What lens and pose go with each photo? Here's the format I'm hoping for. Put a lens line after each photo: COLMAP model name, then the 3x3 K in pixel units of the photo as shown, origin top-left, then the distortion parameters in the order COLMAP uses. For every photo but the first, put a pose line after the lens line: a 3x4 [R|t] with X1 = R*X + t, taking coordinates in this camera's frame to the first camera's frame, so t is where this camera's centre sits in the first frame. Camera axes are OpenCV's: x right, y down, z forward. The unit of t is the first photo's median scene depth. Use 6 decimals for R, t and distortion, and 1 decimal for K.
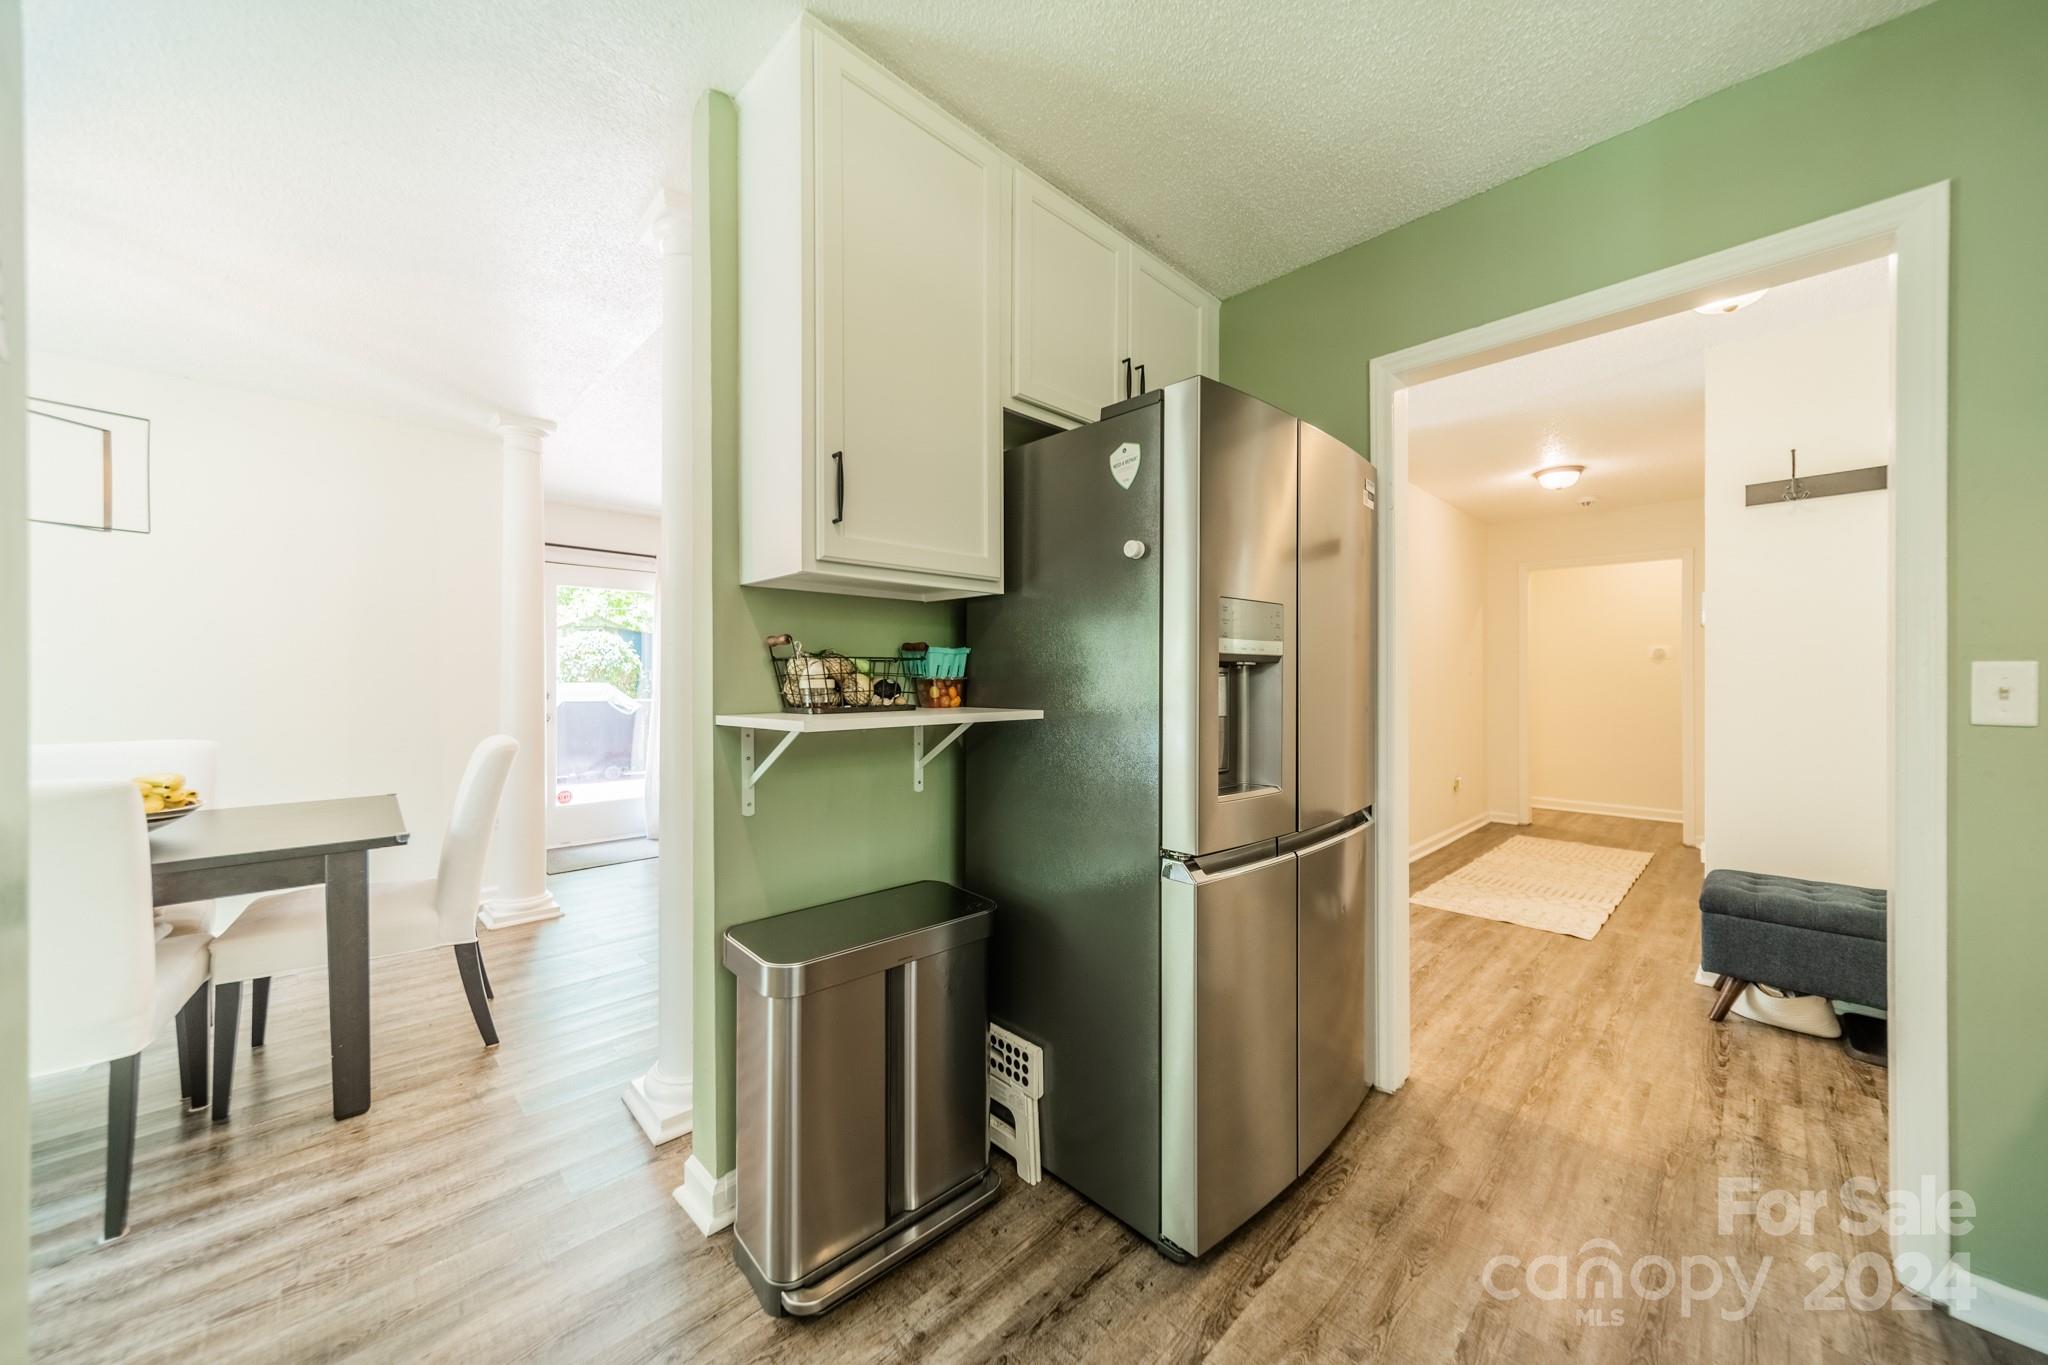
lens RADIAL K [[732.5, 0, 1028.4], [0, 732.5, 674.5], [0, 0, 1]] dist [0.007021, 0.000172]
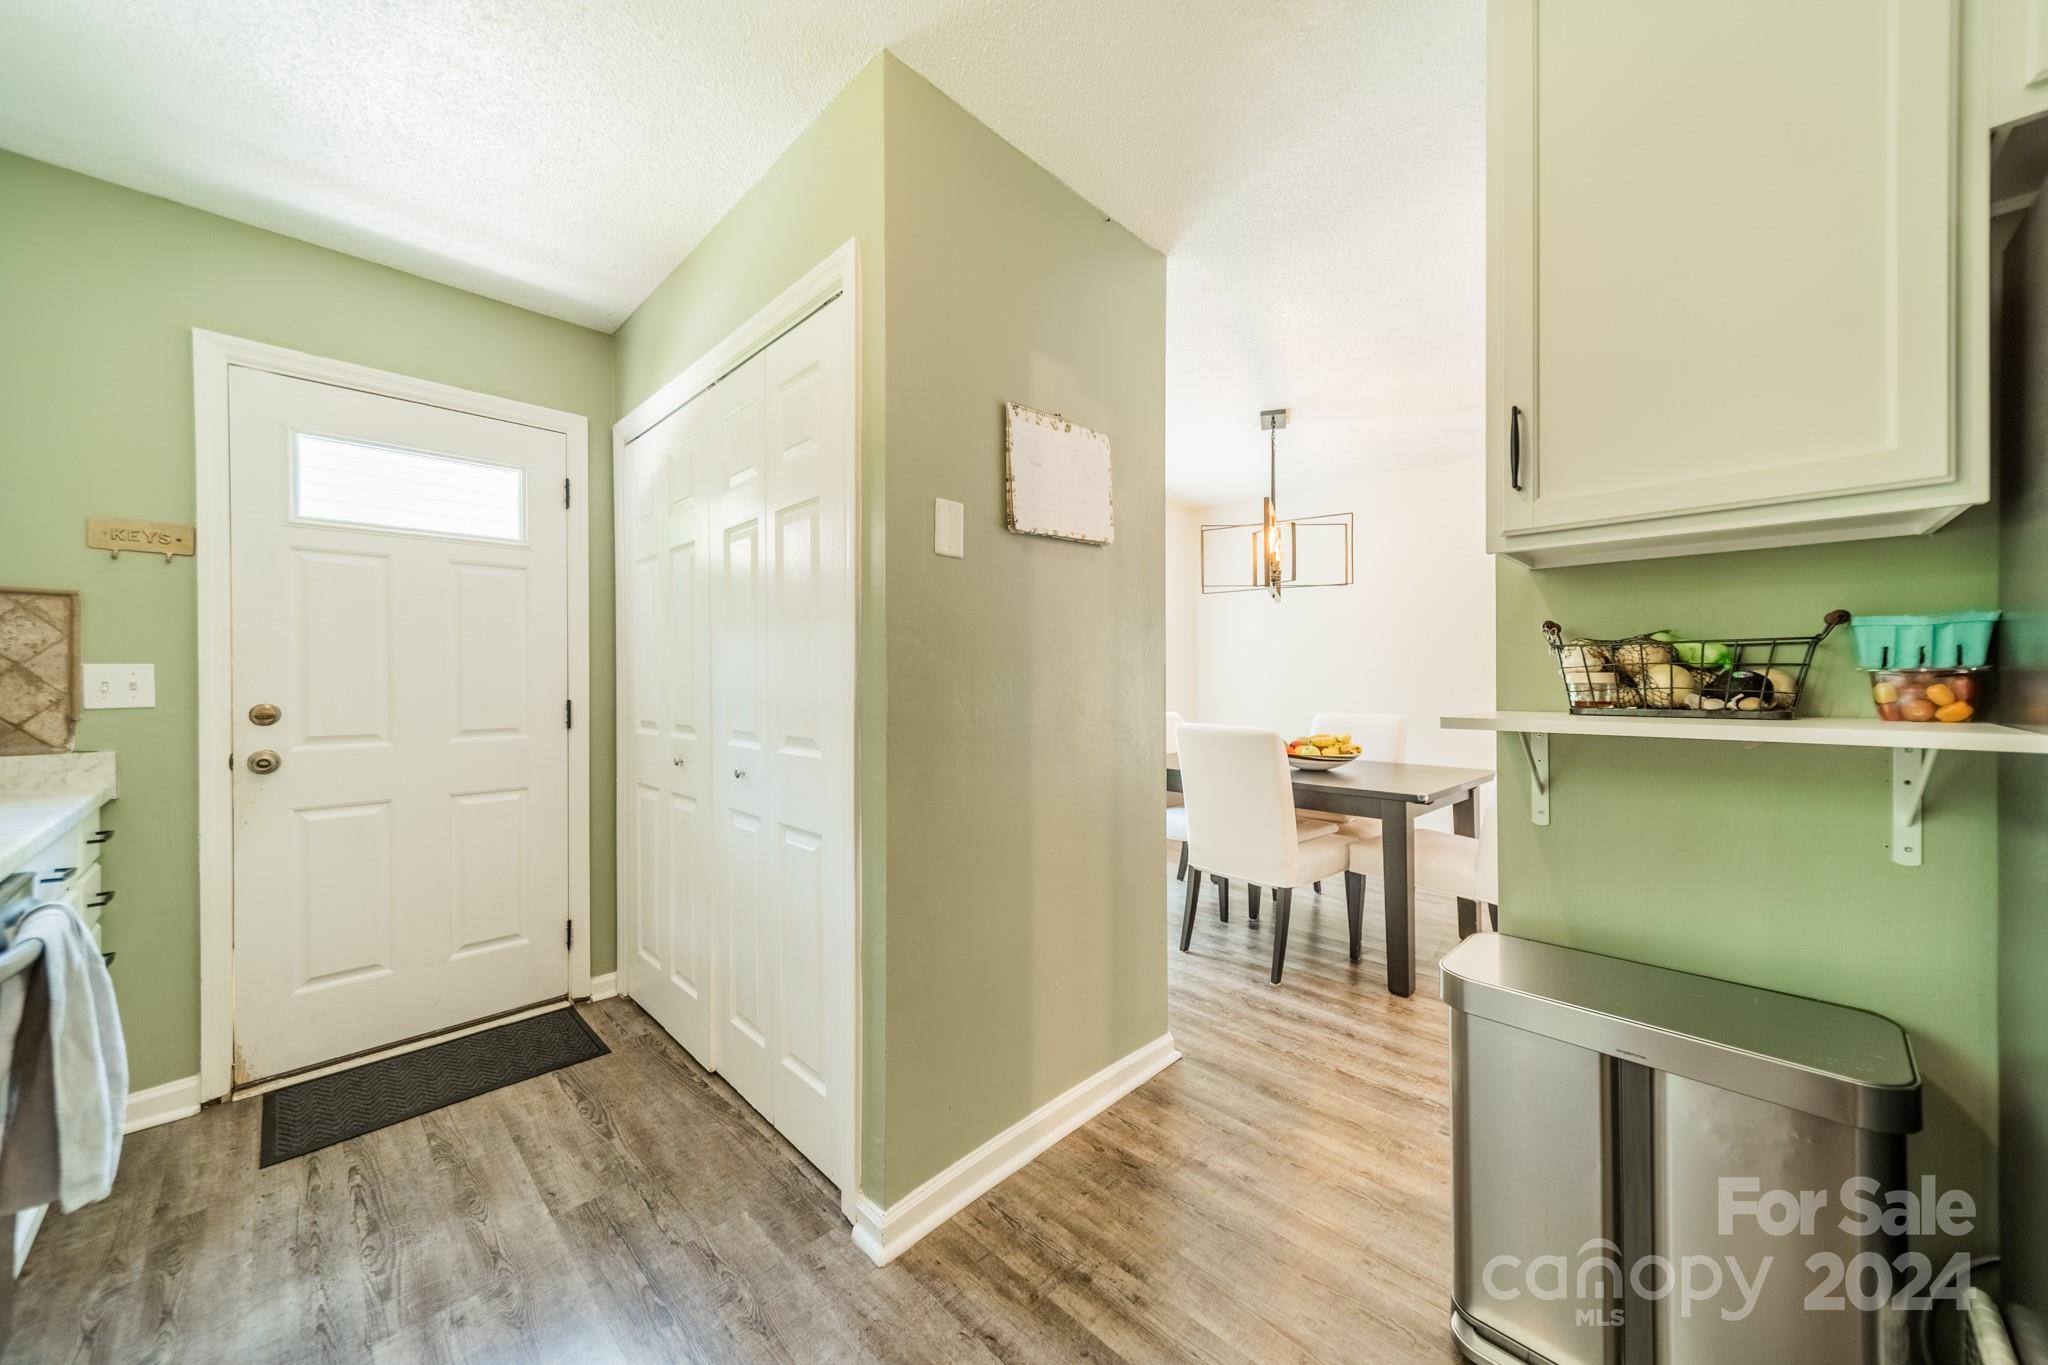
lens RADIAL K [[732.5, 0, 1027.5], [0, 732.5, 681.9], [0, 0, 1]] dist [0.007021, 0.000172]
pose [[0.017123, 0.007058, -0.999828, 0.495757], [0.010145, 0.999922, 0.007233, 0.004963], [0.999802, -0.010267, 0.017050, 0.350736]]
